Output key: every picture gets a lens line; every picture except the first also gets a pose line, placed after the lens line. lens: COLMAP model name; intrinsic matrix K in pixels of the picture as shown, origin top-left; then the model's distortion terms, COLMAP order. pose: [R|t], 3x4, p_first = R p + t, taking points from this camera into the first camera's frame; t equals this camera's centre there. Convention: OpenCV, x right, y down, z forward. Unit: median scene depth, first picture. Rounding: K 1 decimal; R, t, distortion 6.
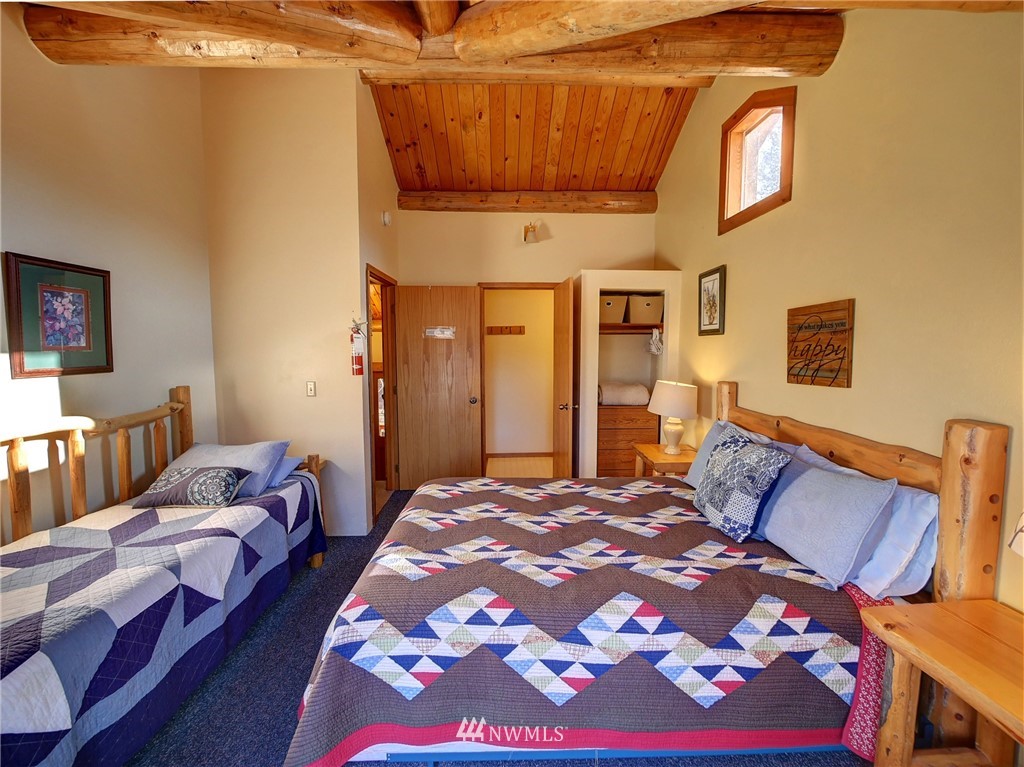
lens RADIAL K [[424.2, 0, 515.3], [0, 424.2, 375.5], [0, 0, 1]] dist [-0.009070, 0.000189]
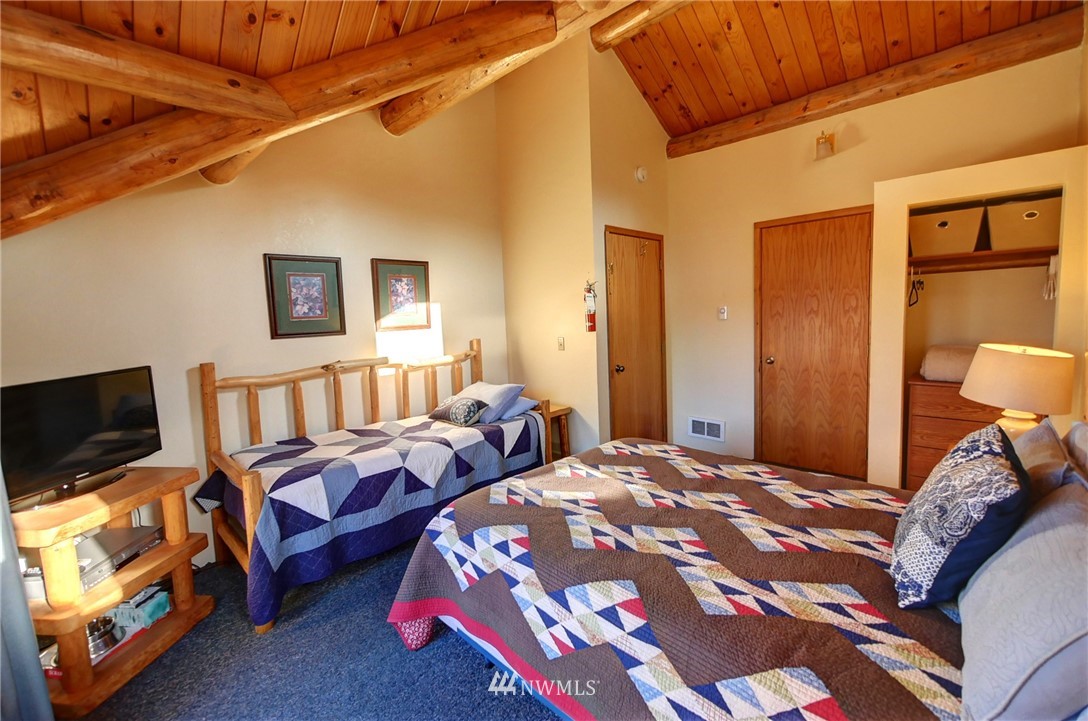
lens RADIAL K [[453.1, 0, 546.8], [0, 453.1, 348.7], [0, 0, 1]] dist [-0.008253, 0.000204]
pose [[0.703437, 0.032315, -0.710022, 0.535390], [-0.010482, 0.999329, 0.035097, 0.003793], [0.710680, -0.017246, 0.703304, 0.160225]]
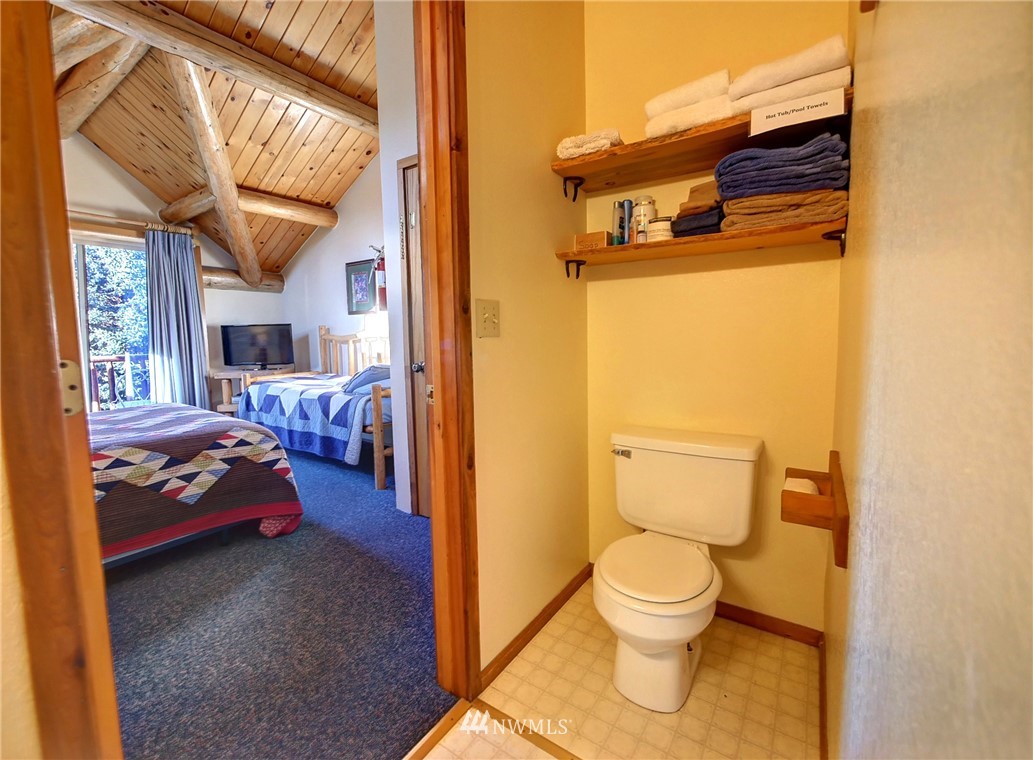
lens RADIAL K [[431.1, 0, 519.8], [0, 431.1, 367.7], [0, 0, 1]] dist [-0.000281, -0.000040]
pose [[-0.583635, 0.073625, -0.808671, 0.254337], [-0.042979, 0.991684, 0.121307, -0.005910], [0.810878, 0.105555, -0.575617, 2.496951]]
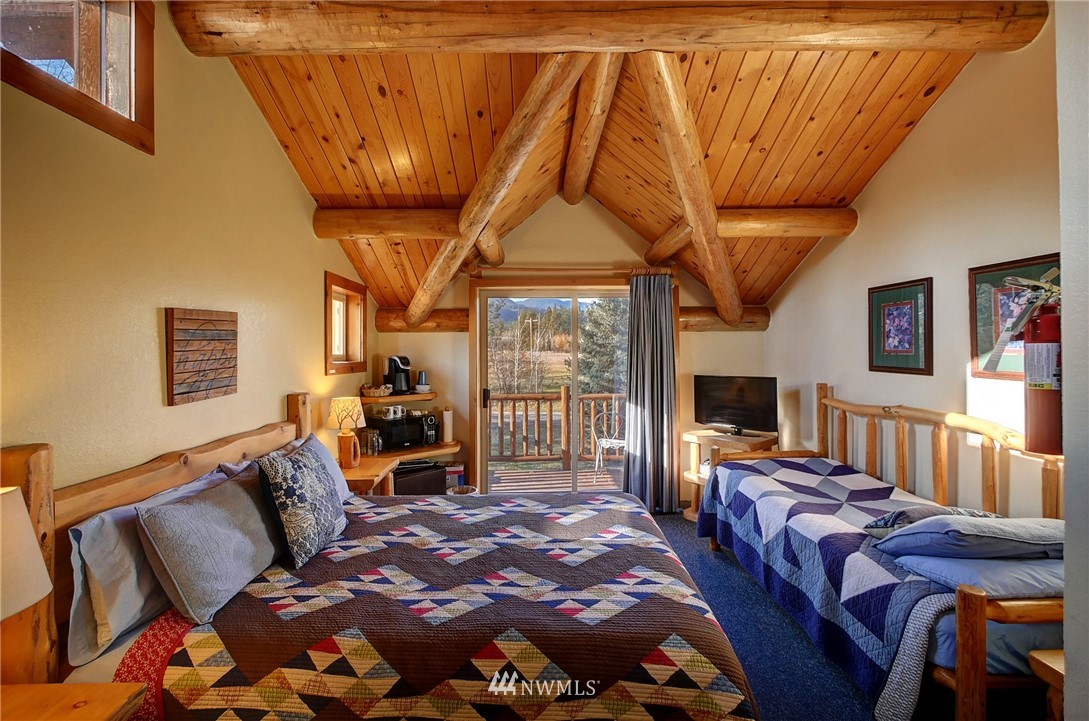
lens RADIAL K [[449.2, 0, 550.1], [0, 449.2, 352.9], [0, 0, 1]] dist [-0.008345, 0.000237]
pose [[-0.999964, 0.008299, -0.001671, -0.025563], [0.008141, 0.996850, 0.078895, -0.140828], [0.002320, 0.078879, -0.996881, 1.894275]]
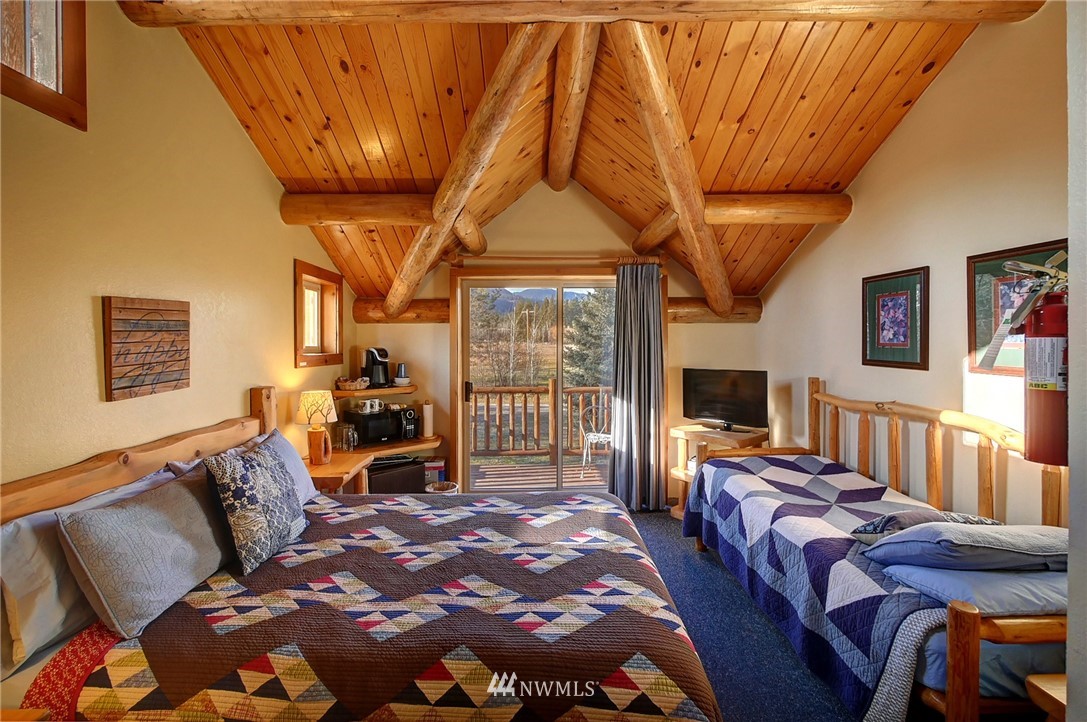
lens RADIAL K [[452.7, 0, 546.3], [0, 452.7, 349.3], [0, 0, 1]] dist [-0.008253, 0.000204]
pose [[-0.999982, 0.005978, 0.000164, -0.082023], [0.005968, 0.995961, 0.089583, -0.138656], [0.000373, 0.089582, -0.995979, 1.841866]]
